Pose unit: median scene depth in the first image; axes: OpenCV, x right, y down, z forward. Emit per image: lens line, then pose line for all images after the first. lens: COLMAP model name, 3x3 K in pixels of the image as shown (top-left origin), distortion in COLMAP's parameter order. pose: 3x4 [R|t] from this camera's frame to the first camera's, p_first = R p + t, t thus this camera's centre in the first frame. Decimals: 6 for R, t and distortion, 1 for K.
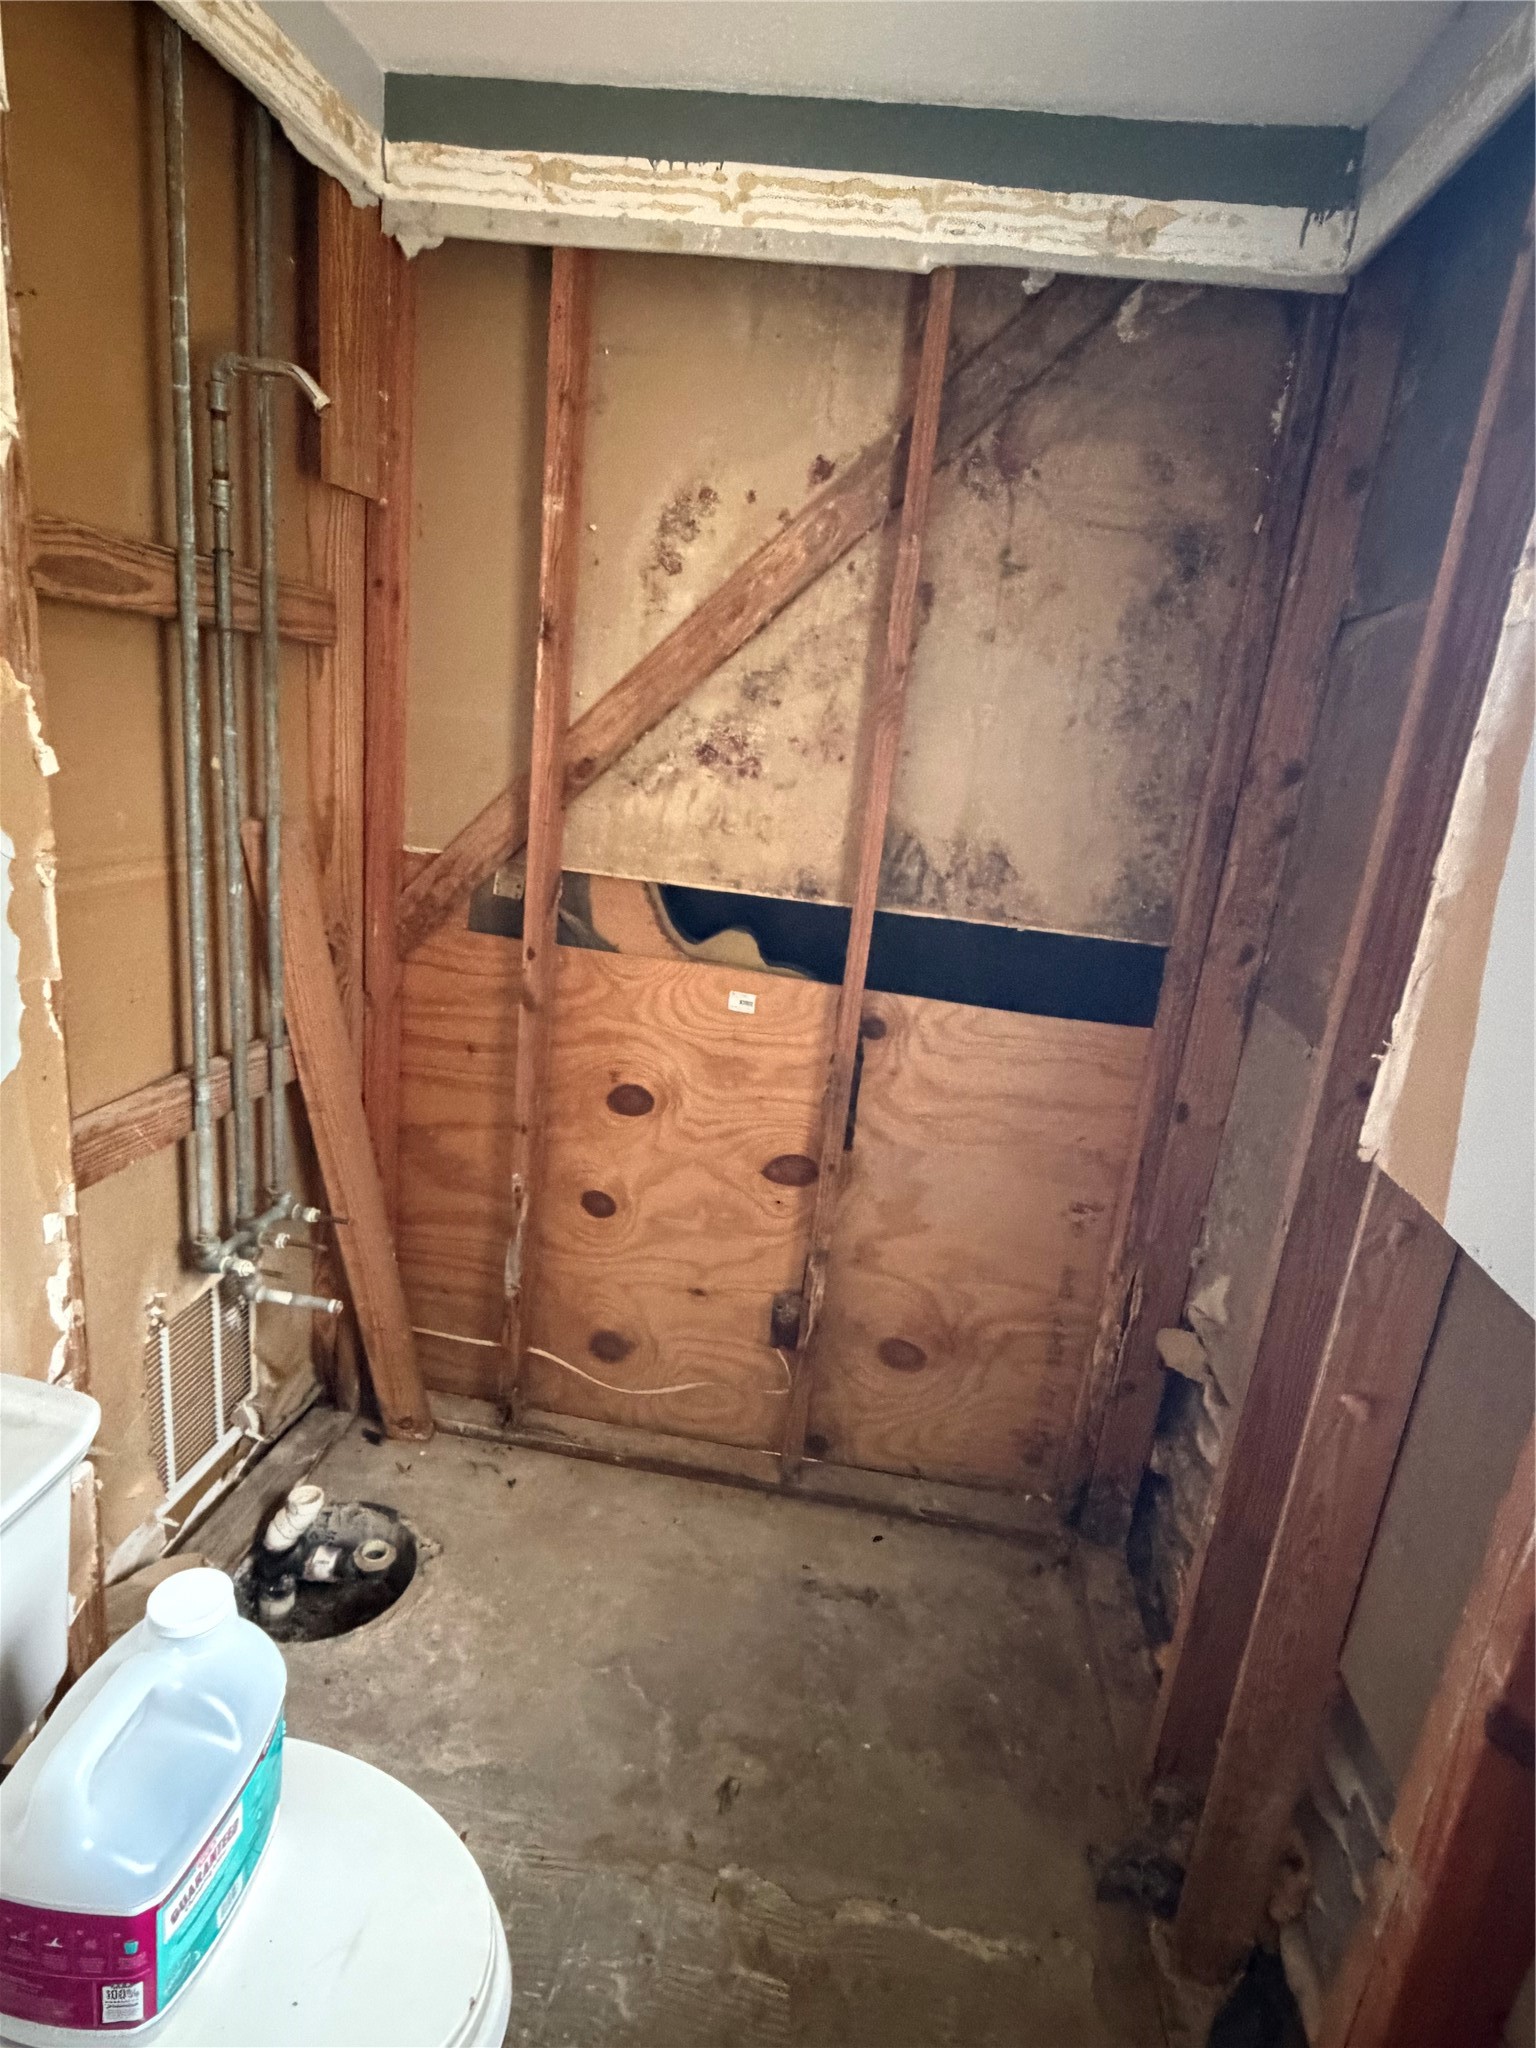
lens RADIAL K [[1092.3, 0, 770.0], [0, 1092.3, 1032.4], [0, 0, 1]] dist [0.001435, 0.001254]
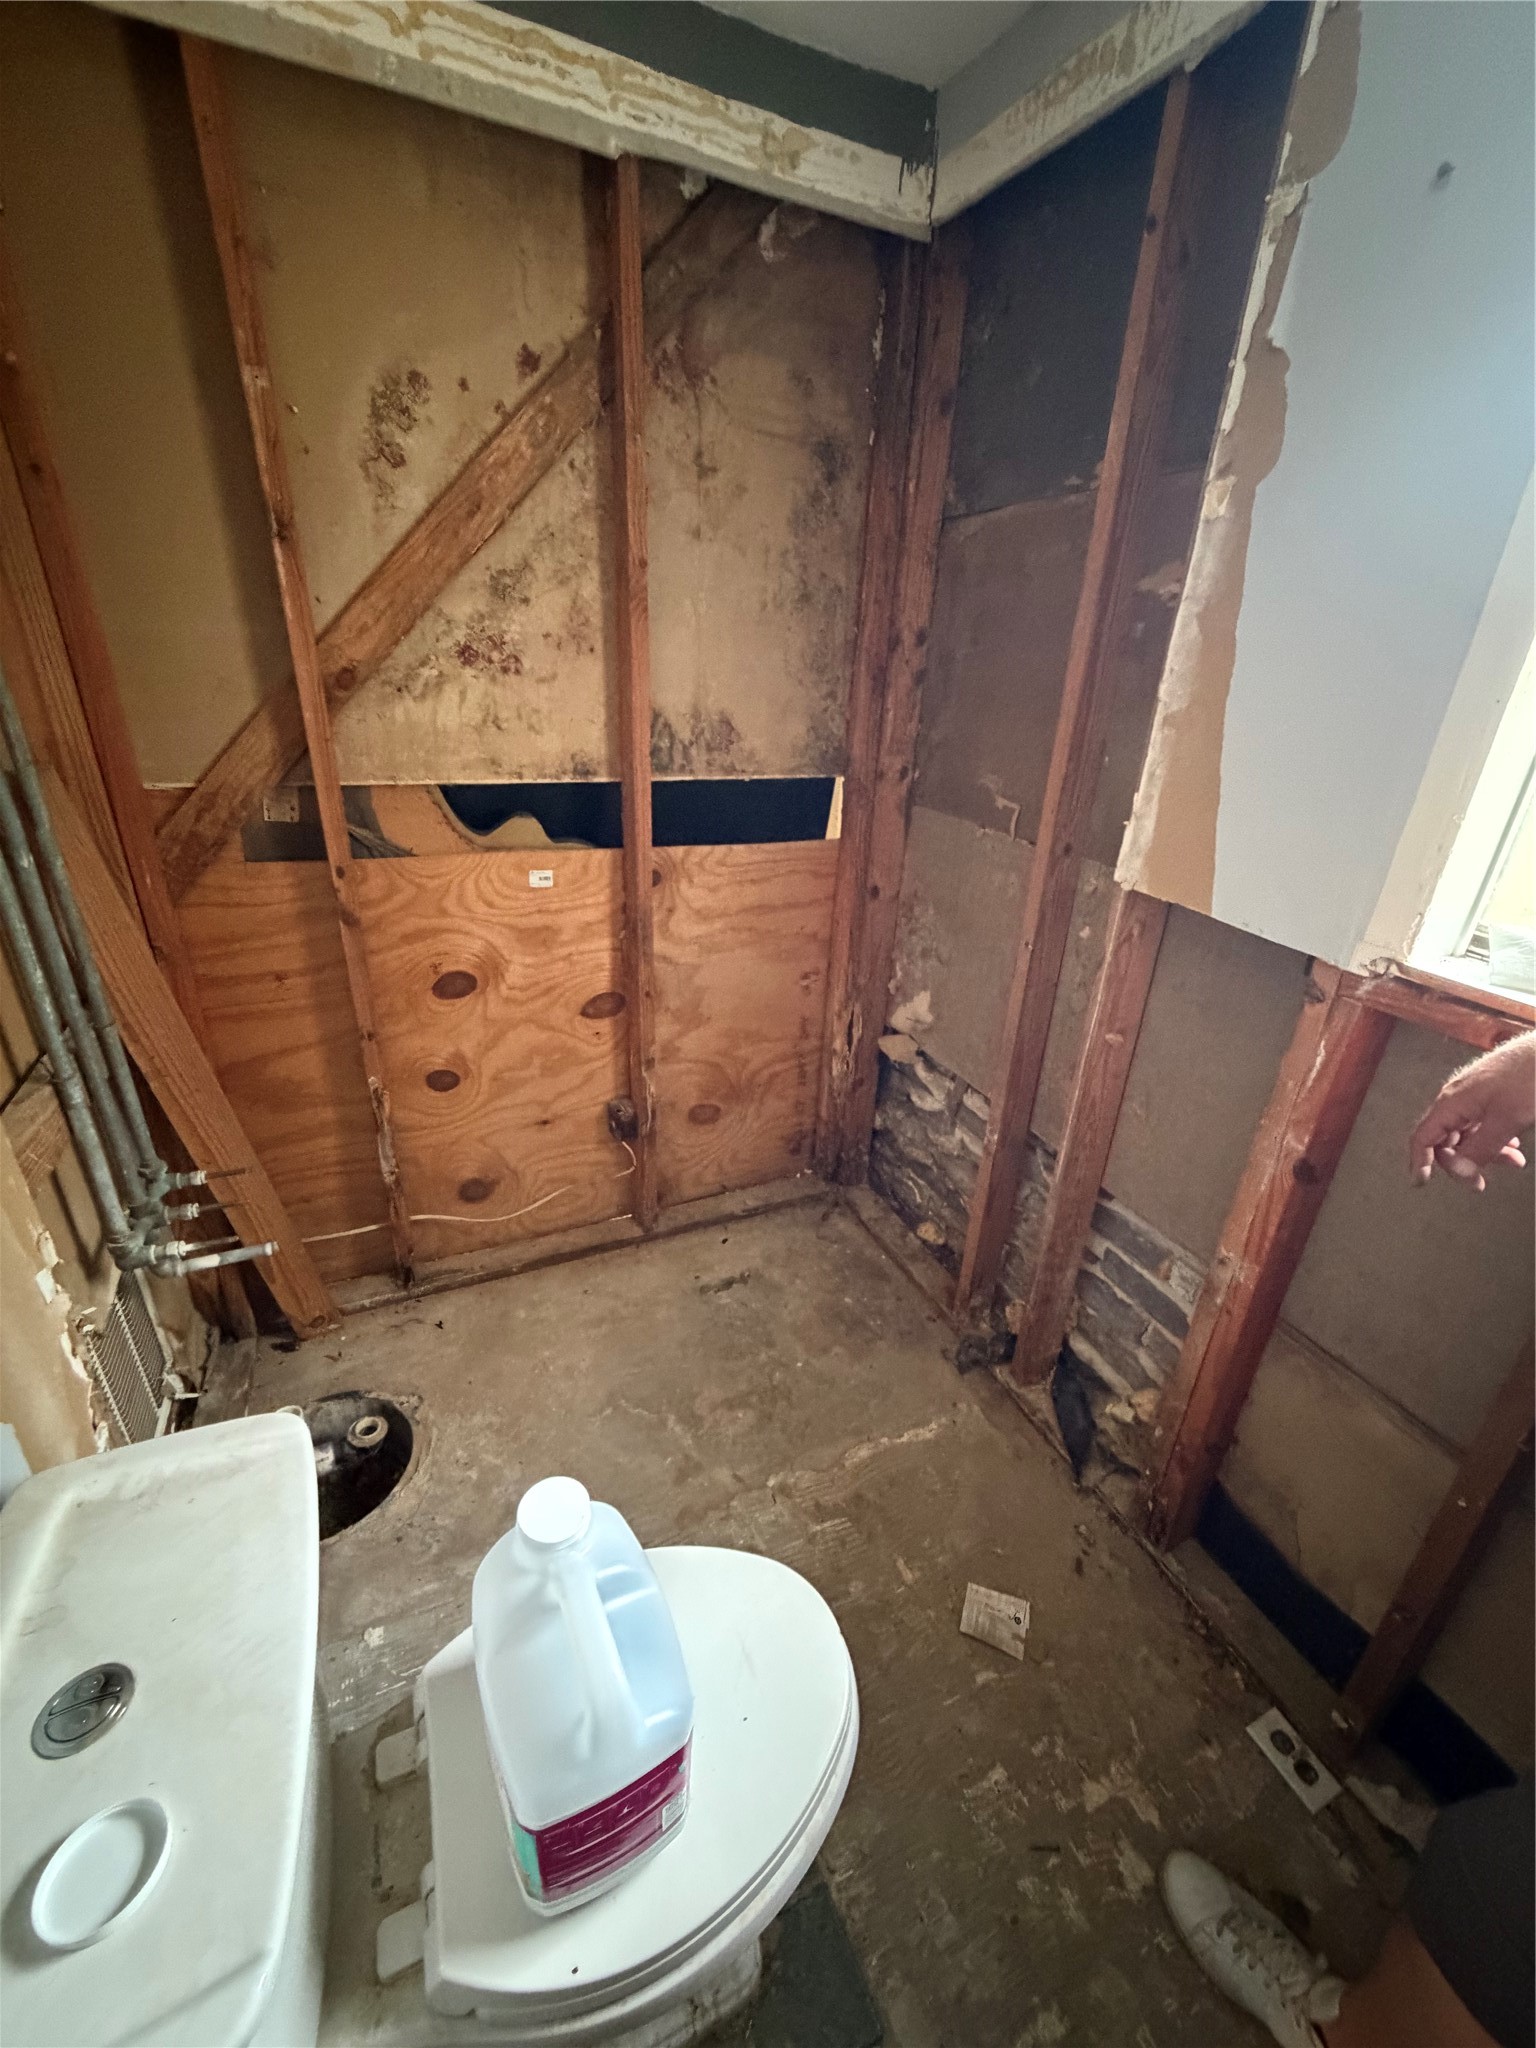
lens RADIAL K [[813.6, 0, 768.0], [0, 813.6, 1024.0], [0, 0, 1]] dist [0.002523, -0.000737]
pose [[0.845133, -0.281819, 0.454233, -0.281495], [0.188732, 0.952326, 0.239700, -0.045770], [-0.500130, -0.116850, 0.858030, 0.124601]]
